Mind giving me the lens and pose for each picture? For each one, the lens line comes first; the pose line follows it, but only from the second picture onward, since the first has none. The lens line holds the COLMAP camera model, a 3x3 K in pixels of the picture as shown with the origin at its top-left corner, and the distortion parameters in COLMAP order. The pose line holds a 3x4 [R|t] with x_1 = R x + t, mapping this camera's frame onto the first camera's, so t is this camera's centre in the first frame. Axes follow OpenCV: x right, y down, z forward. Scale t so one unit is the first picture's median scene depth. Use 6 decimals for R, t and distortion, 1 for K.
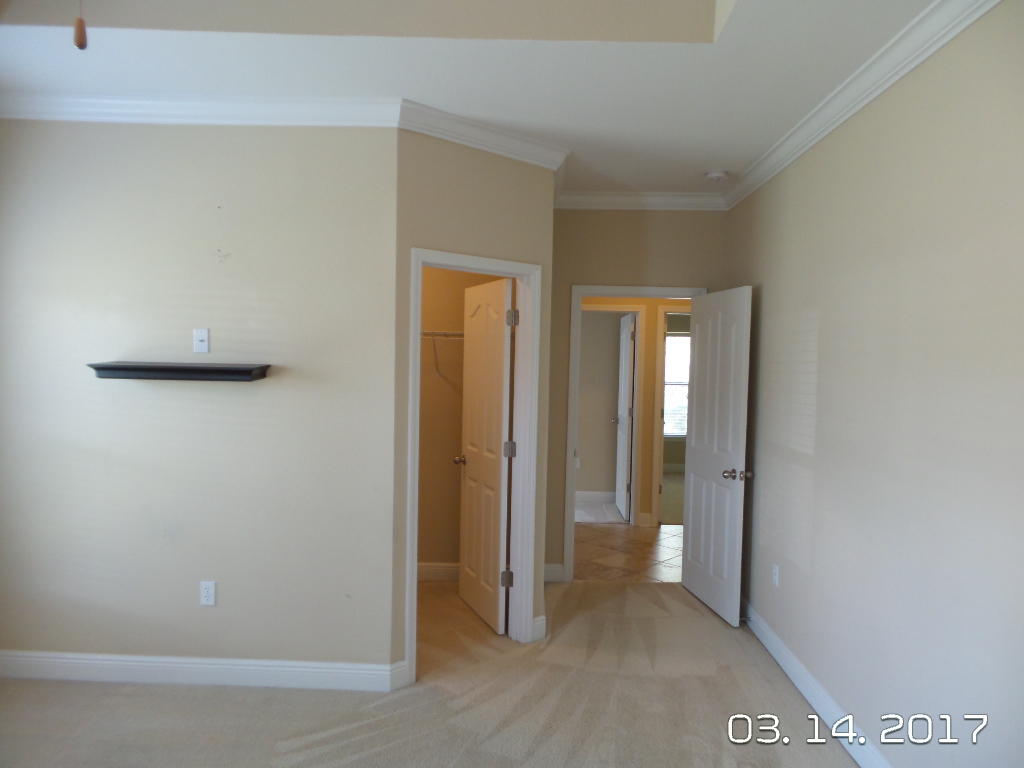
lens RADIAL K [[706.0, 0, 514.1], [0, 706.0, 392.6], [0, 0, 1]] dist [-0.003956, 0.003750]
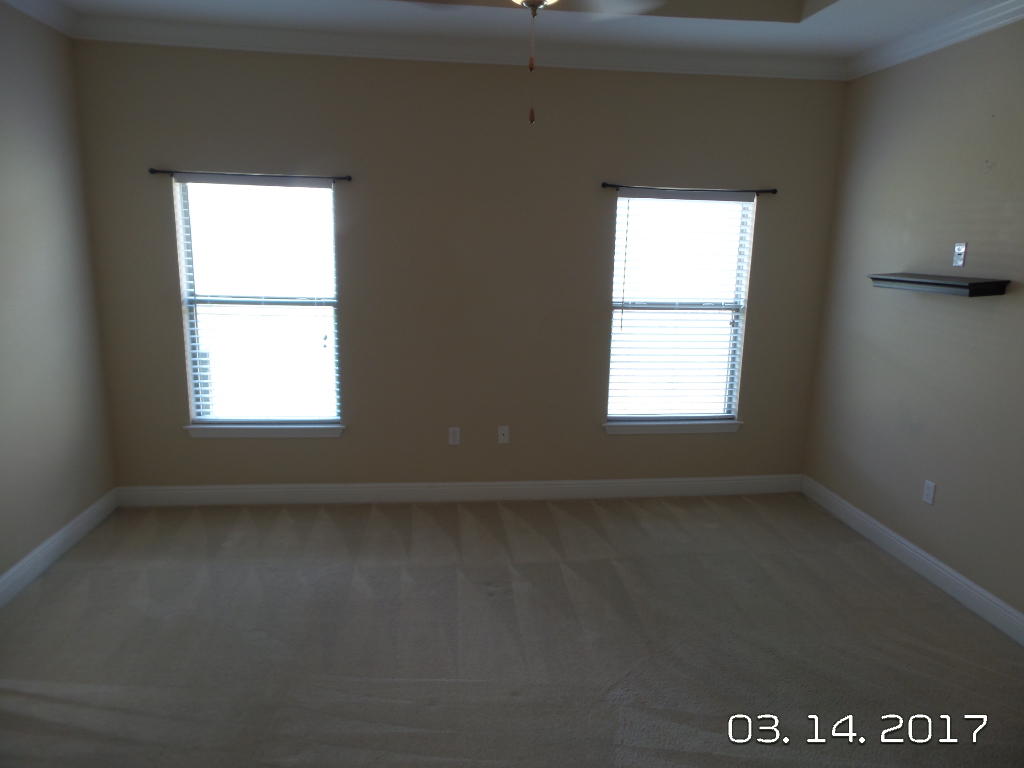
lens RADIAL K [[706.0, 0, 514.1], [0, 706.0, 392.6], [0, 0, 1]] dist [-0.003956, 0.003750]
pose [[0.144671, 0.188140, -0.971429, 0.500904], [-0.059511, 0.981634, 0.181254, -0.023195], [0.987689, 0.031589, 0.153210, 0.206714]]
